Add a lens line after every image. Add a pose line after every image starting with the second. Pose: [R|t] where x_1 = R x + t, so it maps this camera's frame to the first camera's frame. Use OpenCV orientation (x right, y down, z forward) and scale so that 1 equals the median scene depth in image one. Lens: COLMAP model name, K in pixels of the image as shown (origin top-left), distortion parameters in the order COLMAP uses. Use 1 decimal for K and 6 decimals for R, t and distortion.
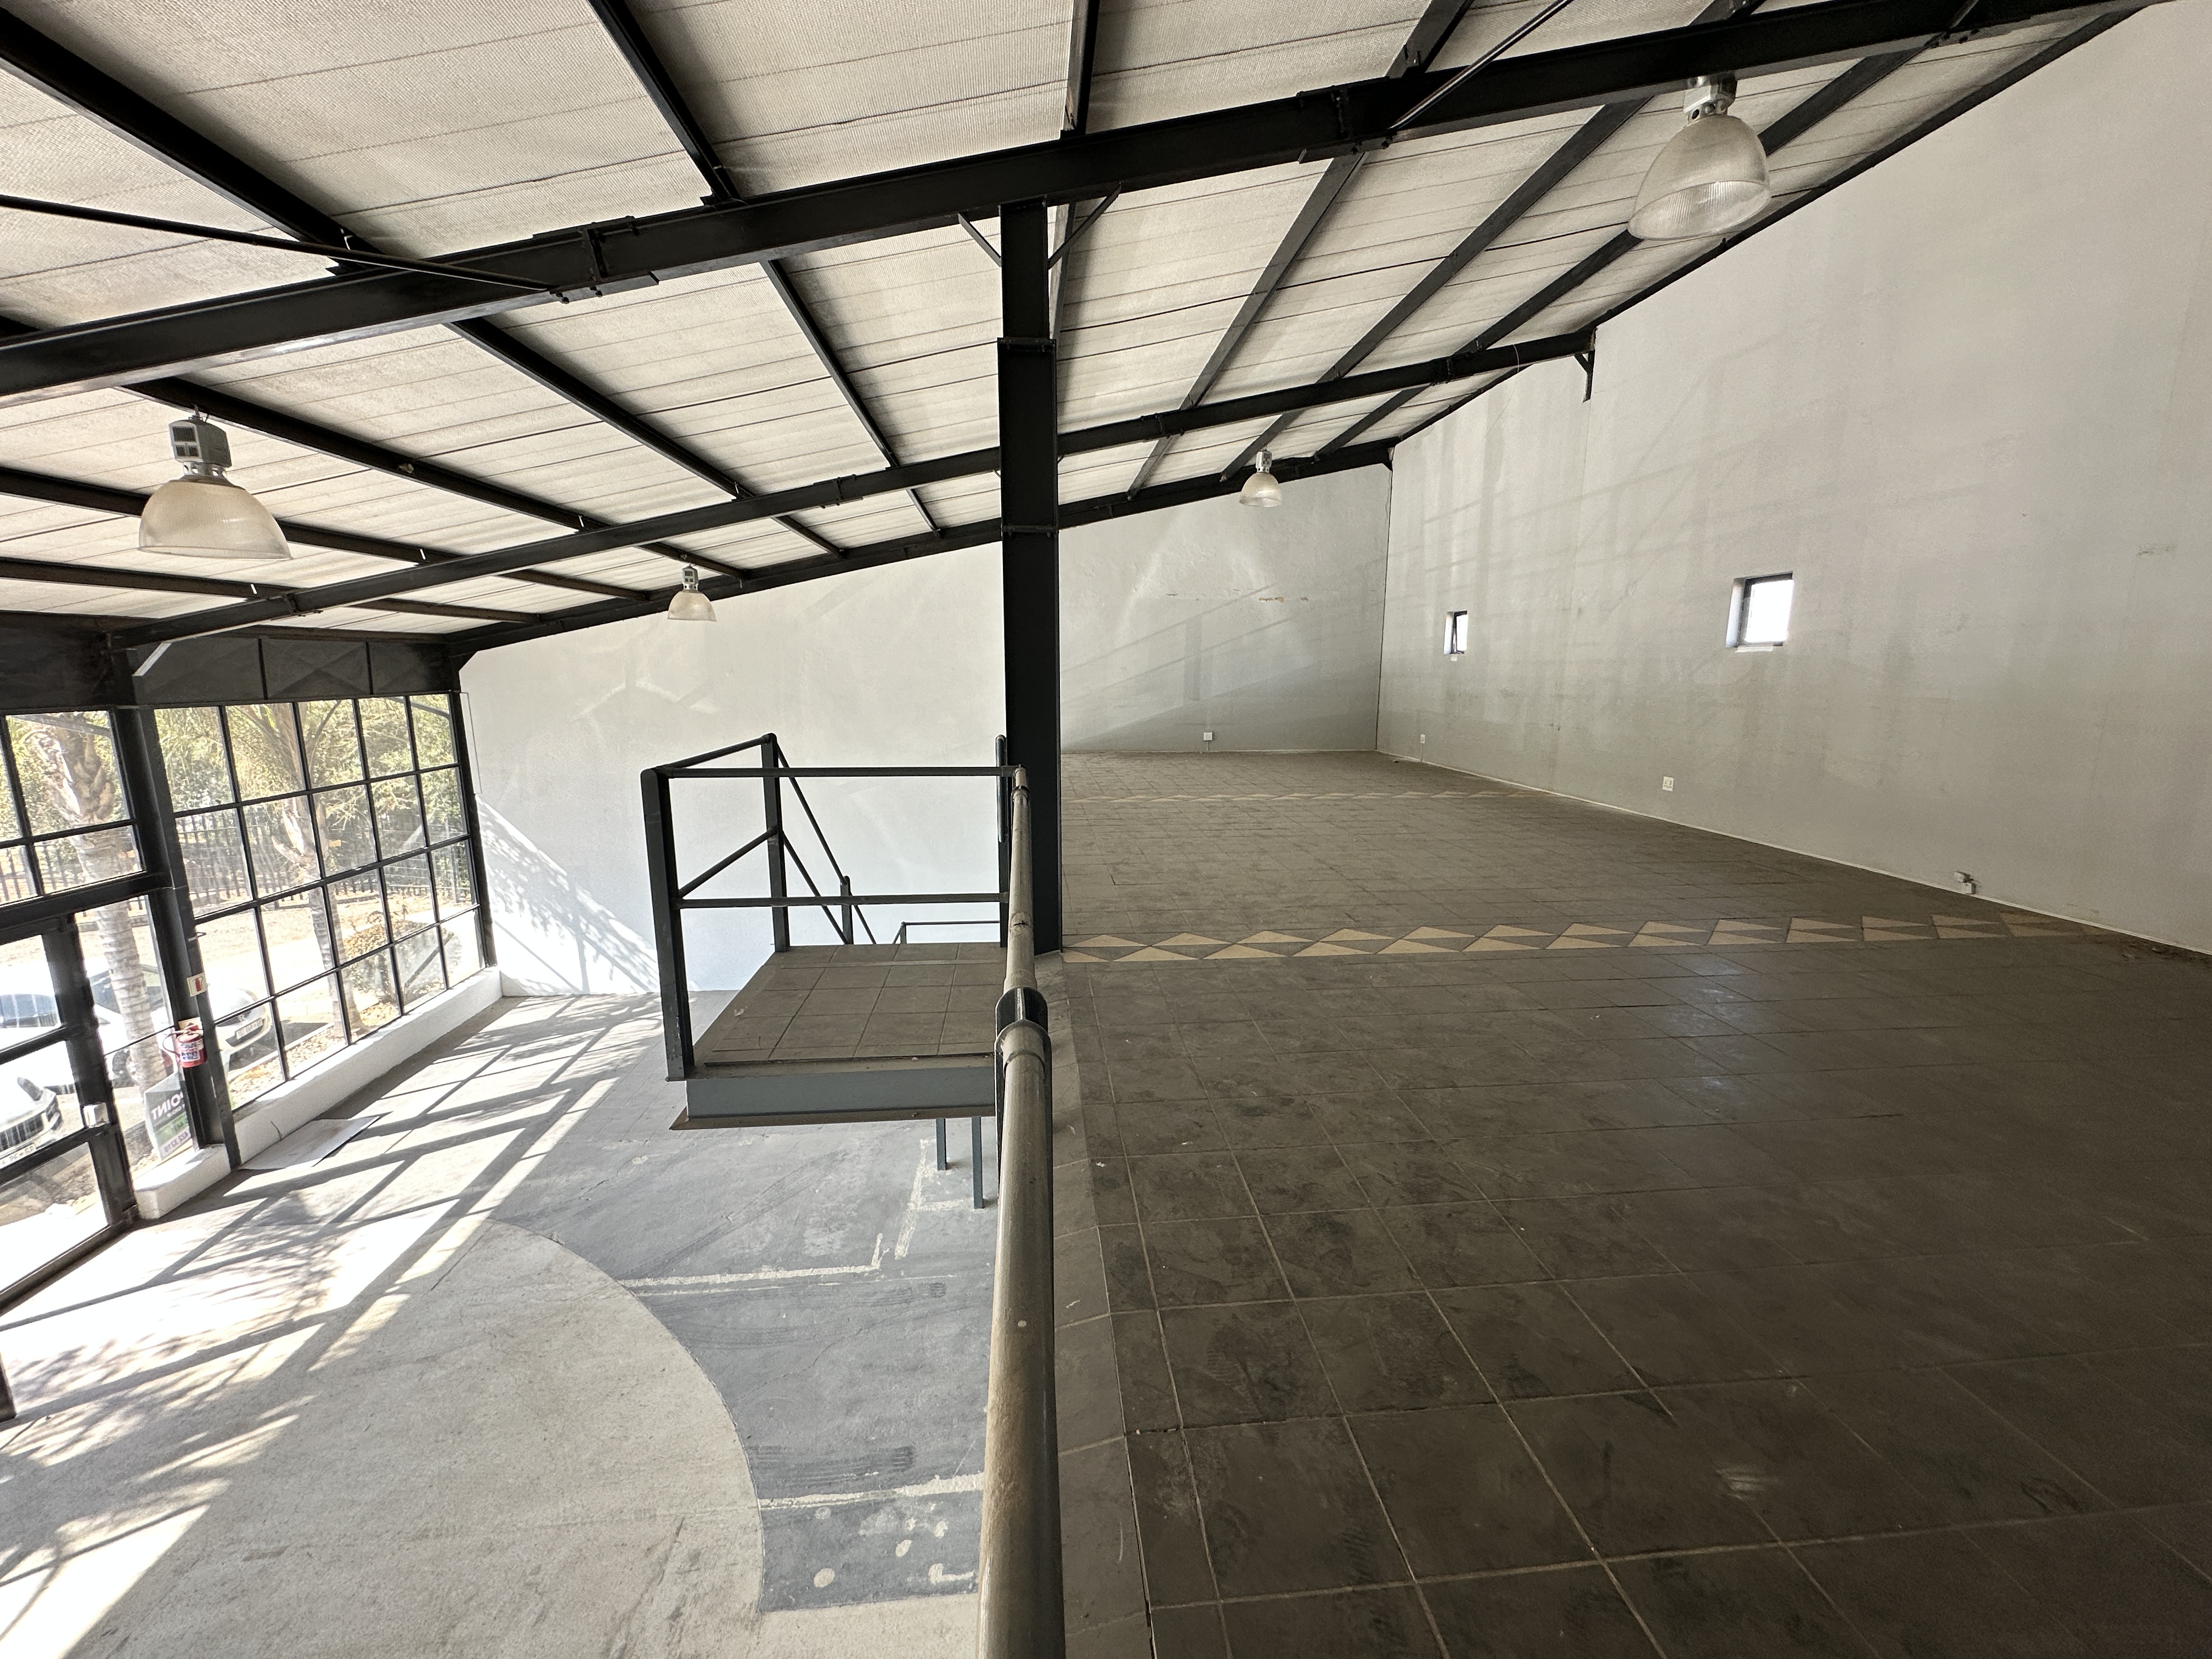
lens RADIAL K [[890.2, 0, 1104.3], [0, 890.2, 826.5], [0, 0, 1]] dist [0.000998, 0.000383]
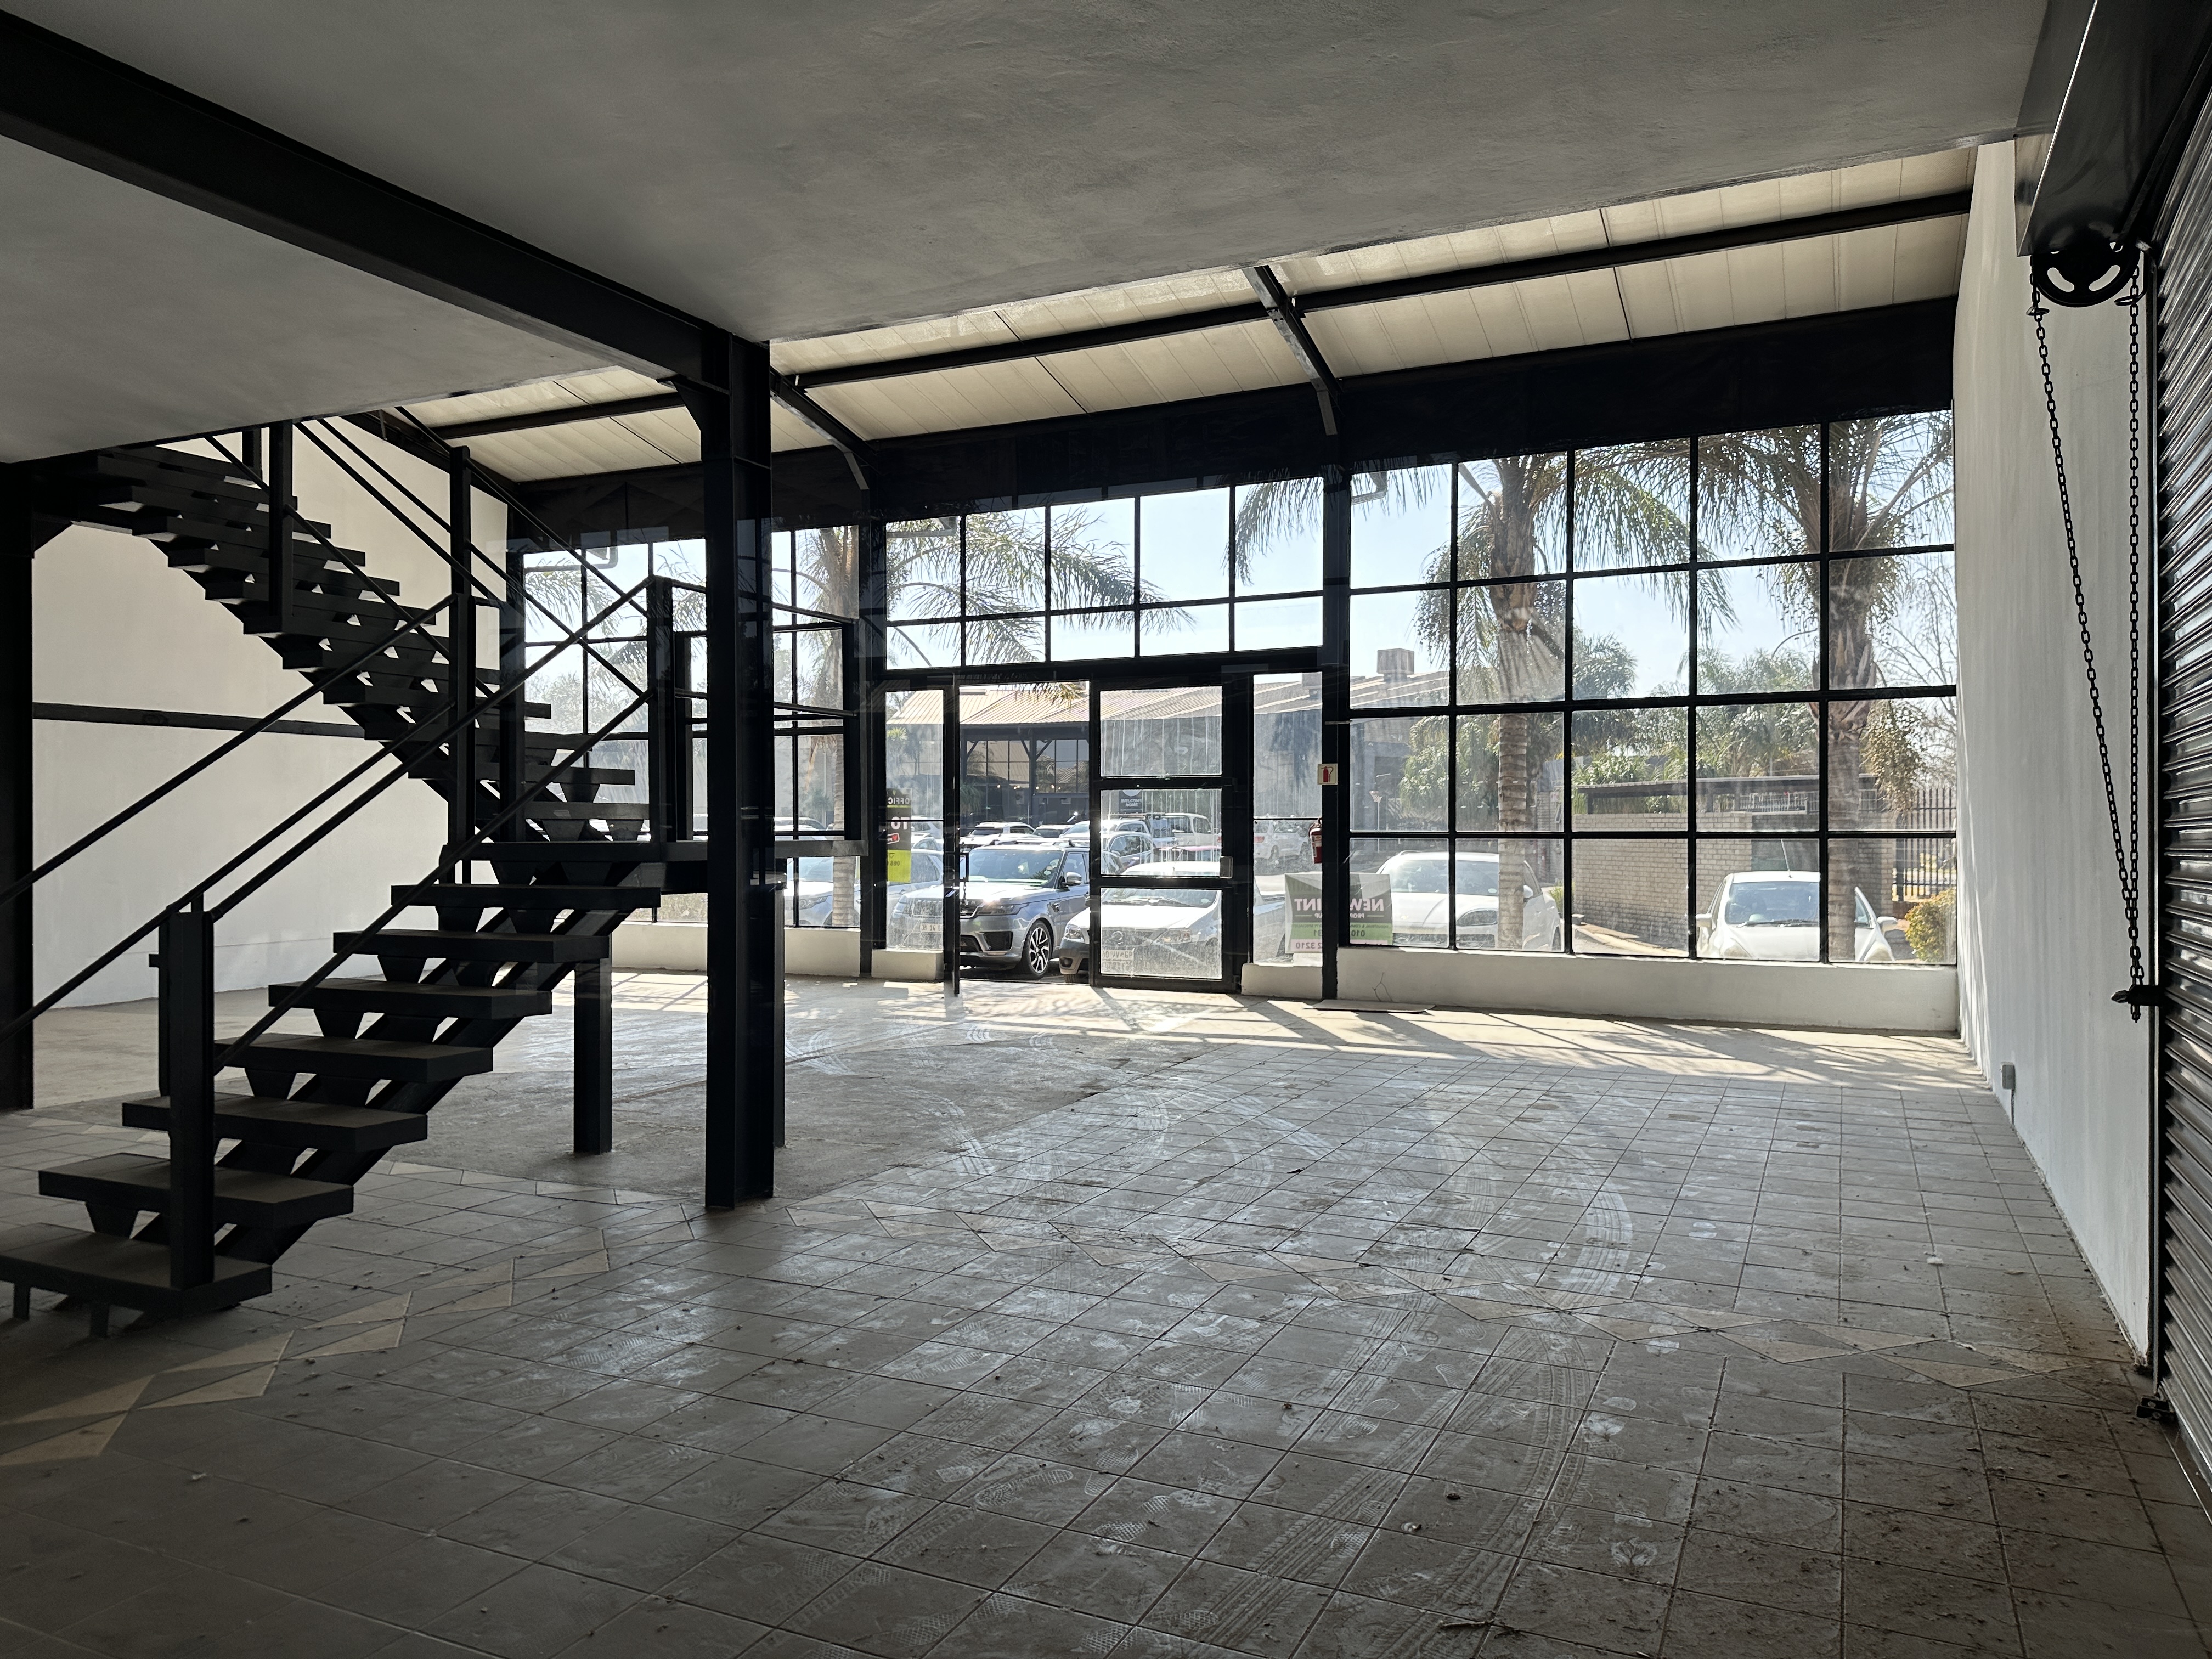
lens RADIAL K [[1538.2, 0, 1098.4], [0, 1538.2, 830.3], [0, 0, 1]] dist [0.148783, -0.265739]
pose [[-0.514688, 0.001361, -0.857377, 0.501951], [-0.154618, 0.983456, 0.094379, 0.137098], [0.843321, 0.181141, -0.505963, 1.822454]]
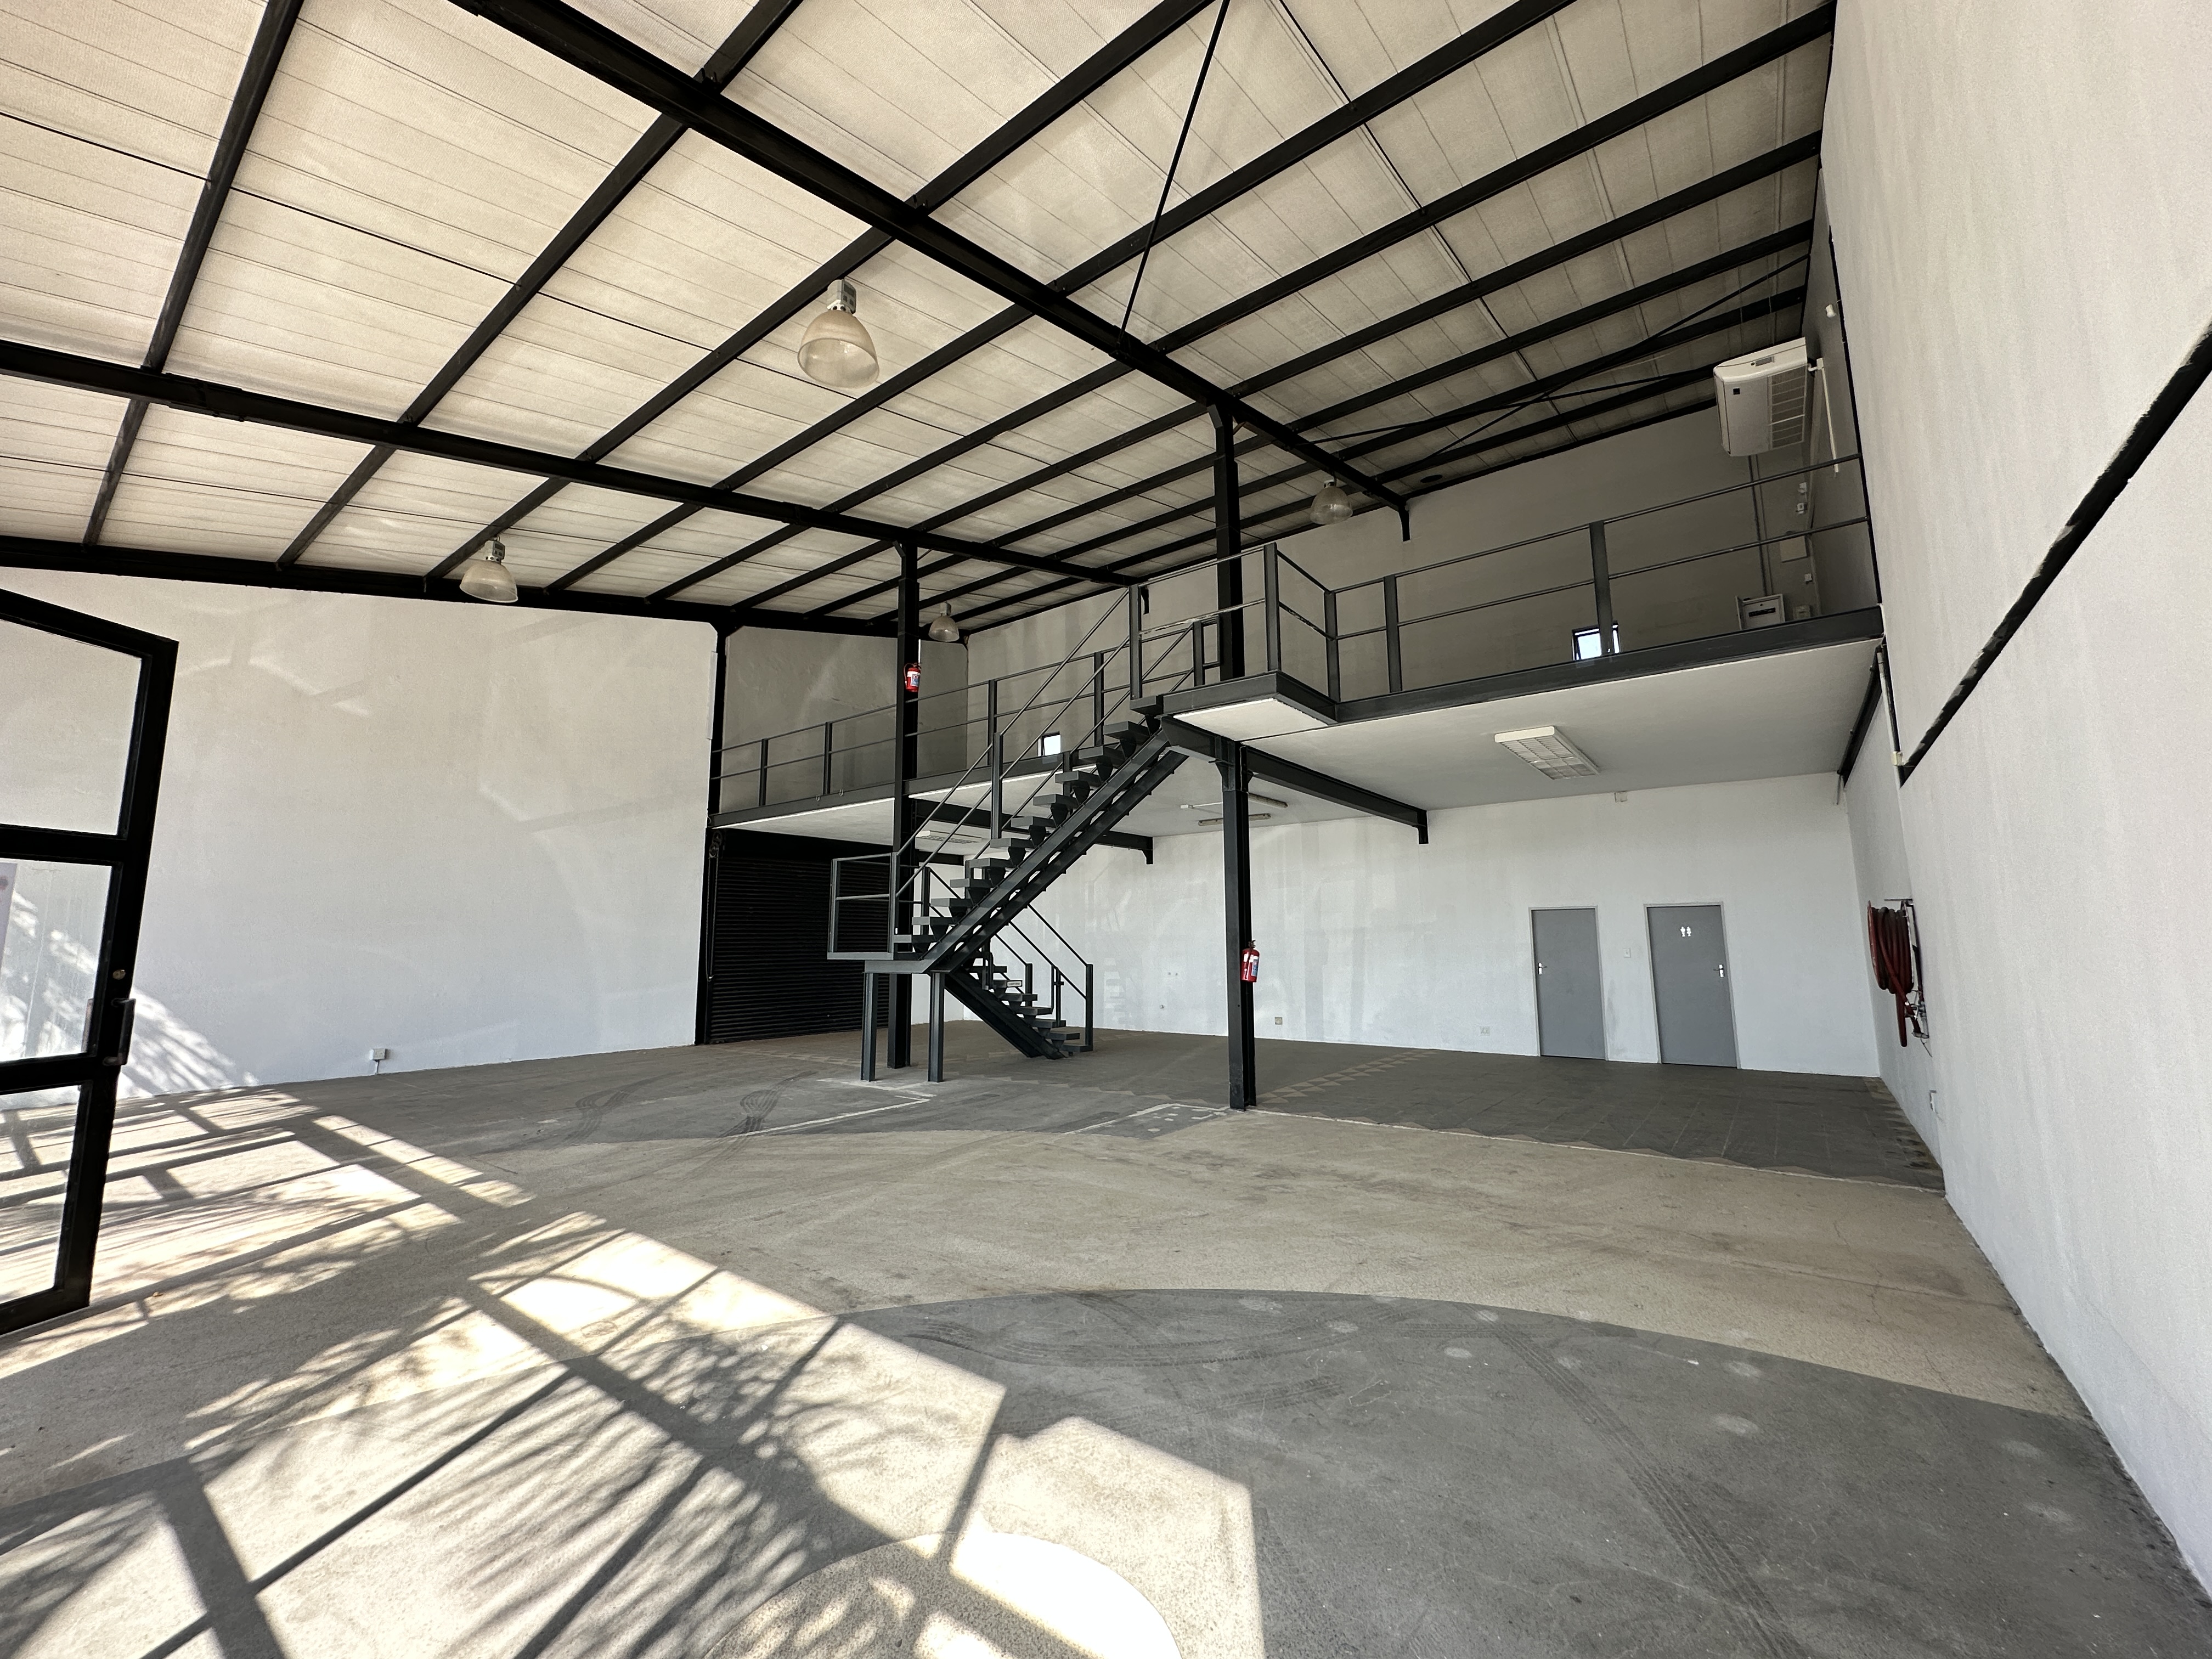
lens RADIAL K [[885.6, 0, 1105.7], [0, 885.6, 826.0], [0, 0, 1]] dist [-0.001188, 0.000607]
pose [[0.674265, 0.094596, 0.732406, -0.974040], [0.138929, 0.957806, -0.251608, 0.471799], [-0.725303, 0.271403, 0.632673, 0.003021]]
